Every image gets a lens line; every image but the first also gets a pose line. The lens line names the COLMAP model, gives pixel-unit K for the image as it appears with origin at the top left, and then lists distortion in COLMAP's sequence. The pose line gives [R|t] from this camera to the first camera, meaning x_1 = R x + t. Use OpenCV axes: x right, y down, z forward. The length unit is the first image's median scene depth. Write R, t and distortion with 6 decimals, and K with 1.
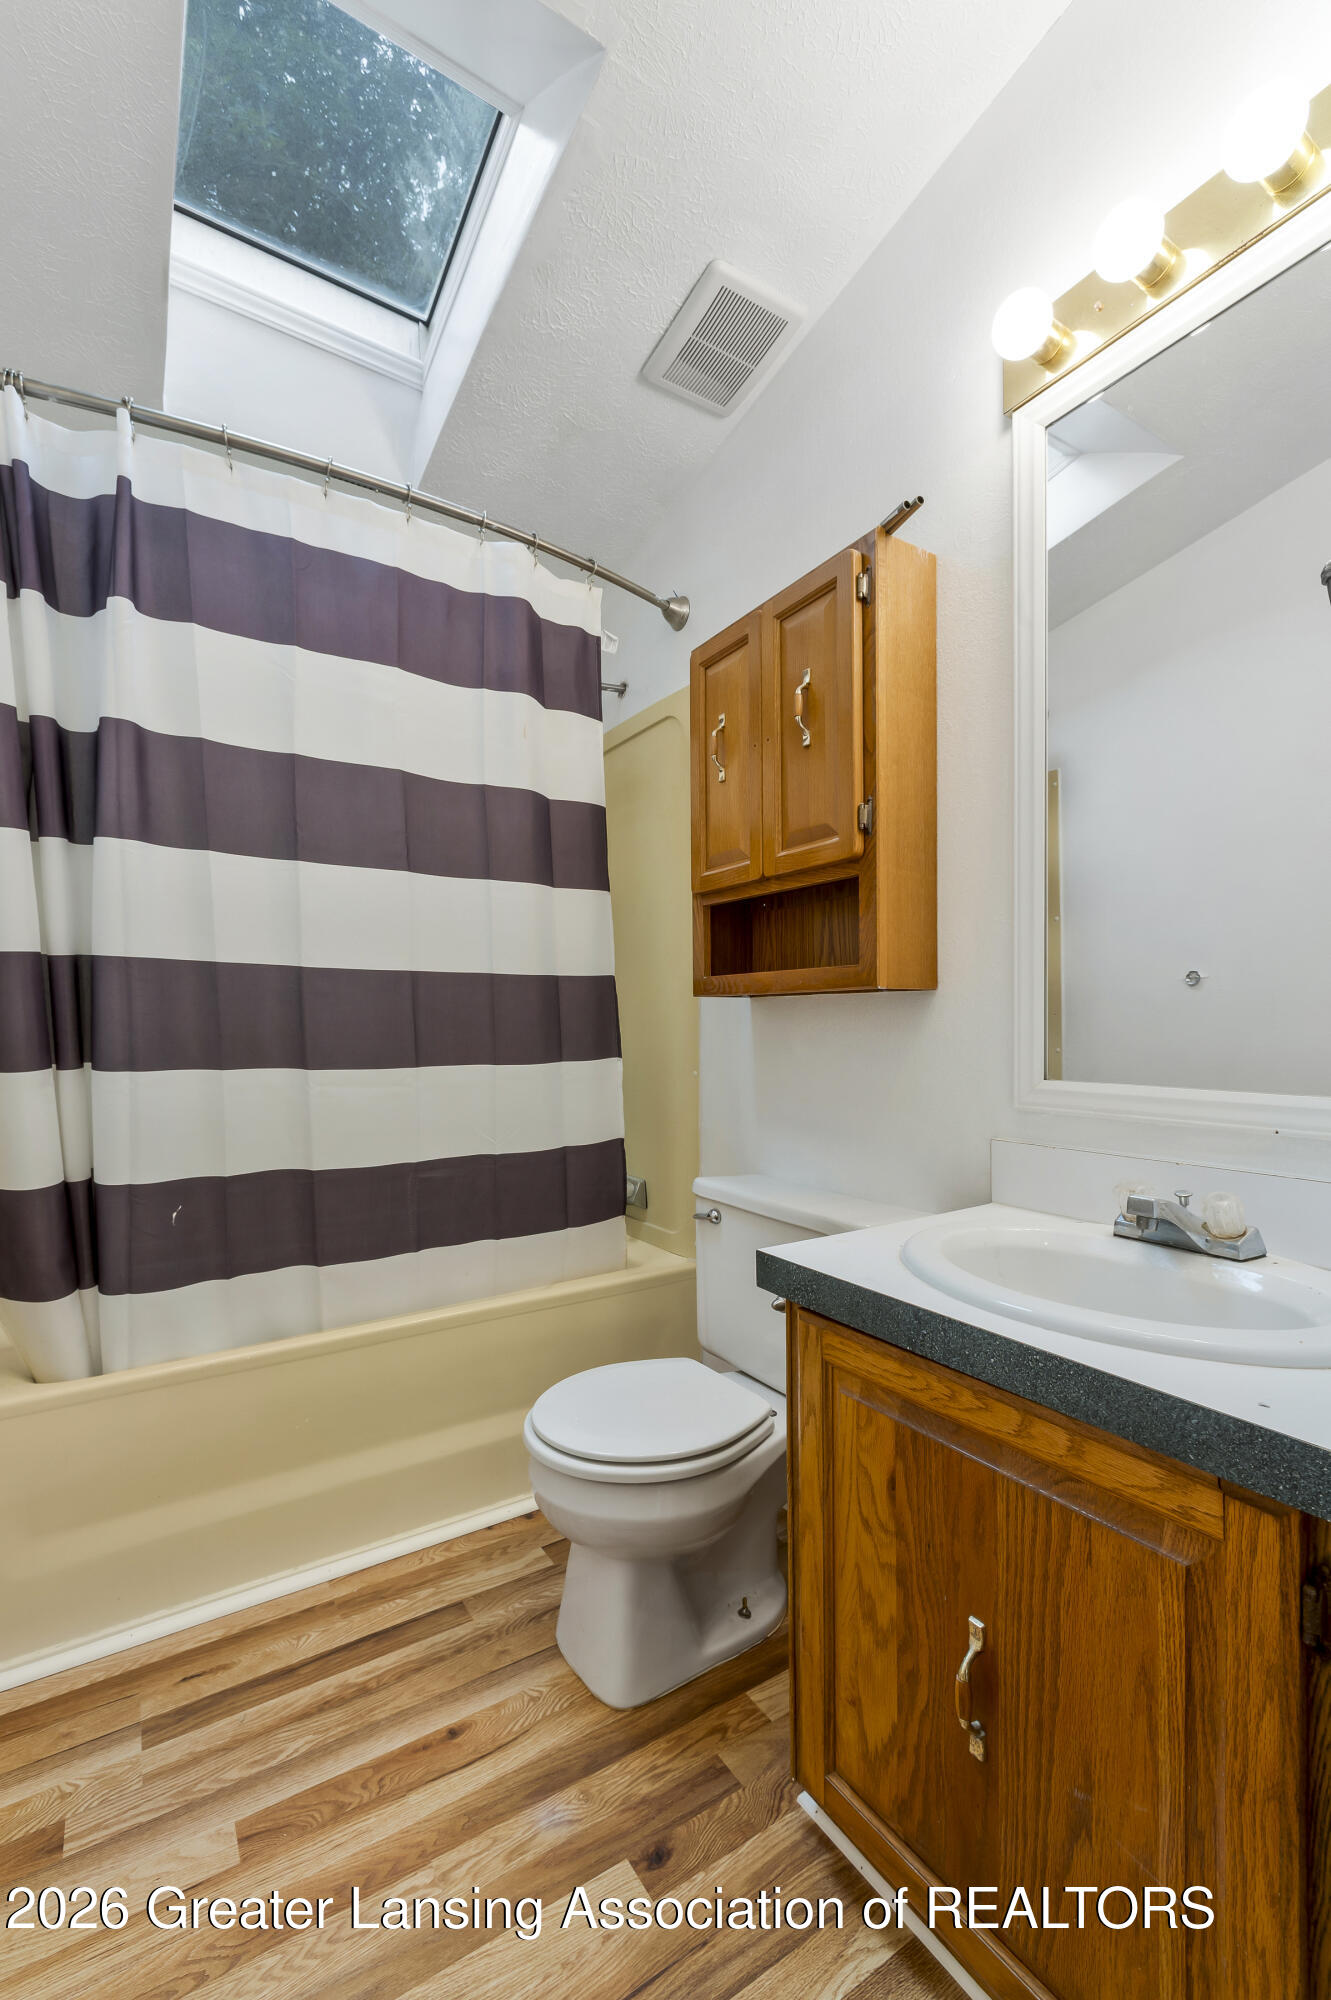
lens RADIAL K [[834.7, 0, 668.5], [0, 834.7, 1044.2], [0, 0, 1]] dist [-0.000364, 0.000089]
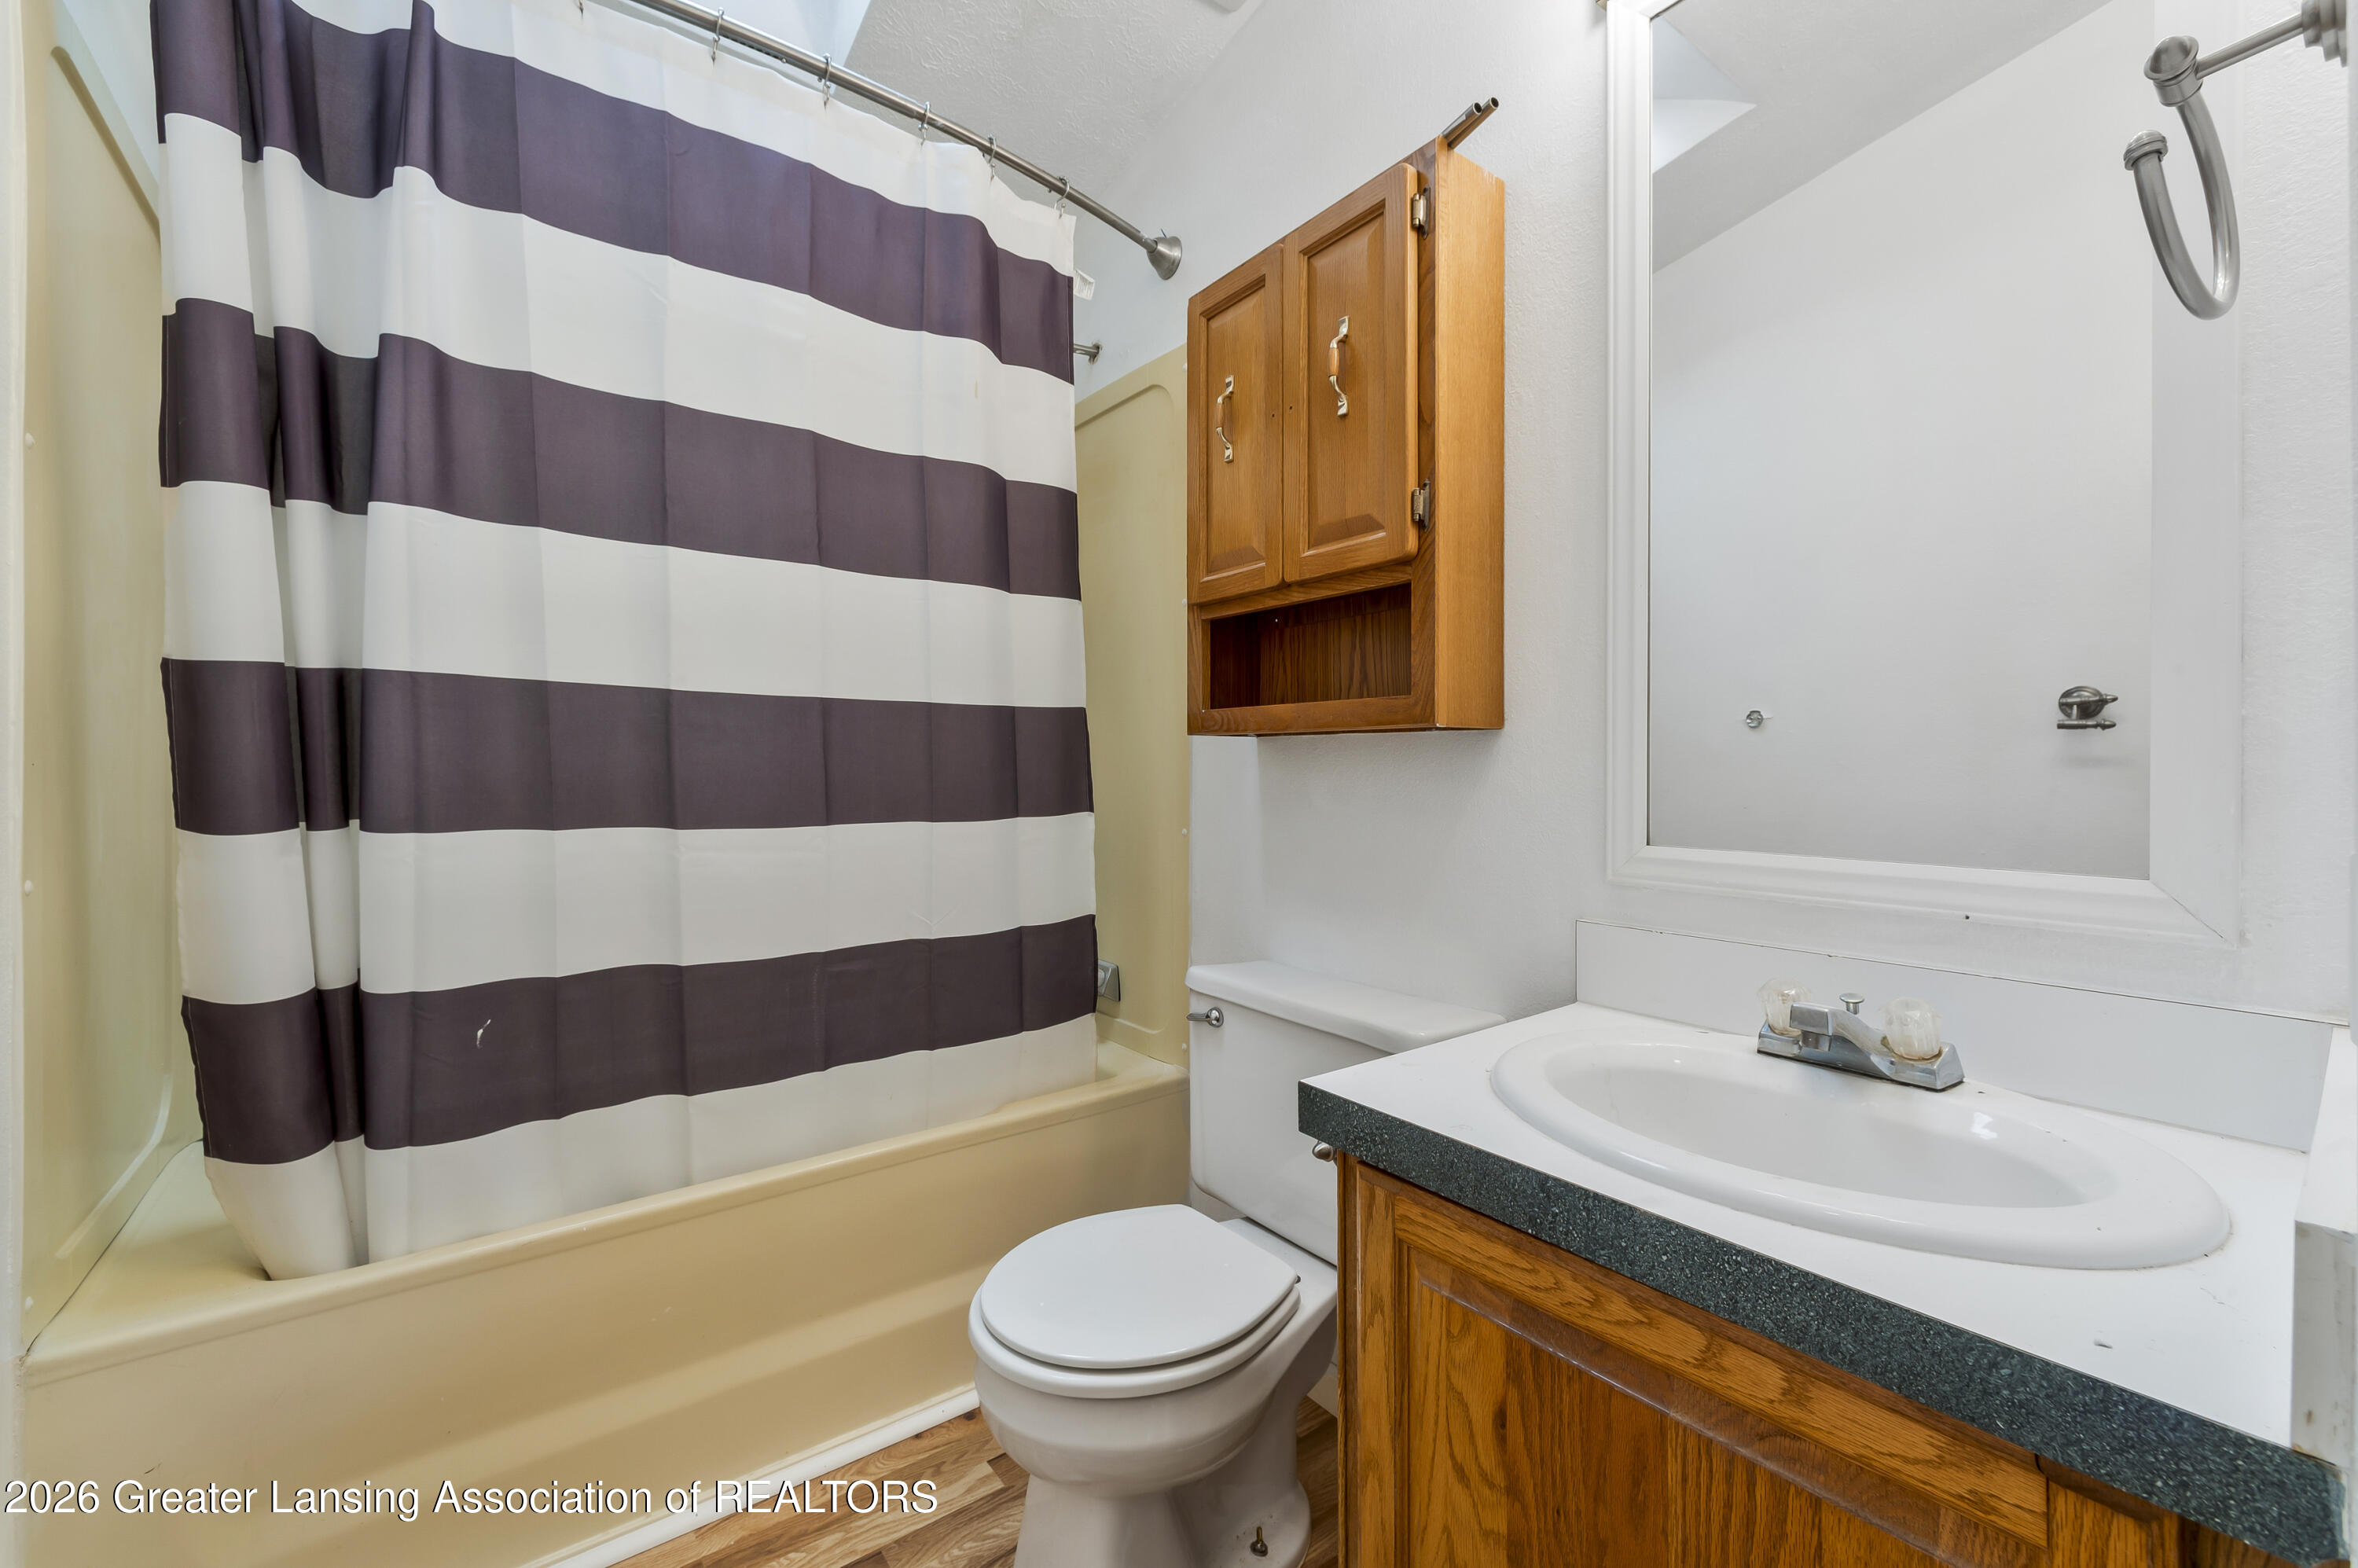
lens RADIAL K [[945.9, 0, 1173.0], [0, 945.9, 768.6], [0, 0, 1]] dist [-0.000226, -0.000362]
pose [[0.998249, 0.006488, 0.058790, -0.048032], [-0.005148, 0.999724, -0.022910, -0.006697], [-0.058922, 0.022567, 0.998007, 0.151365]]
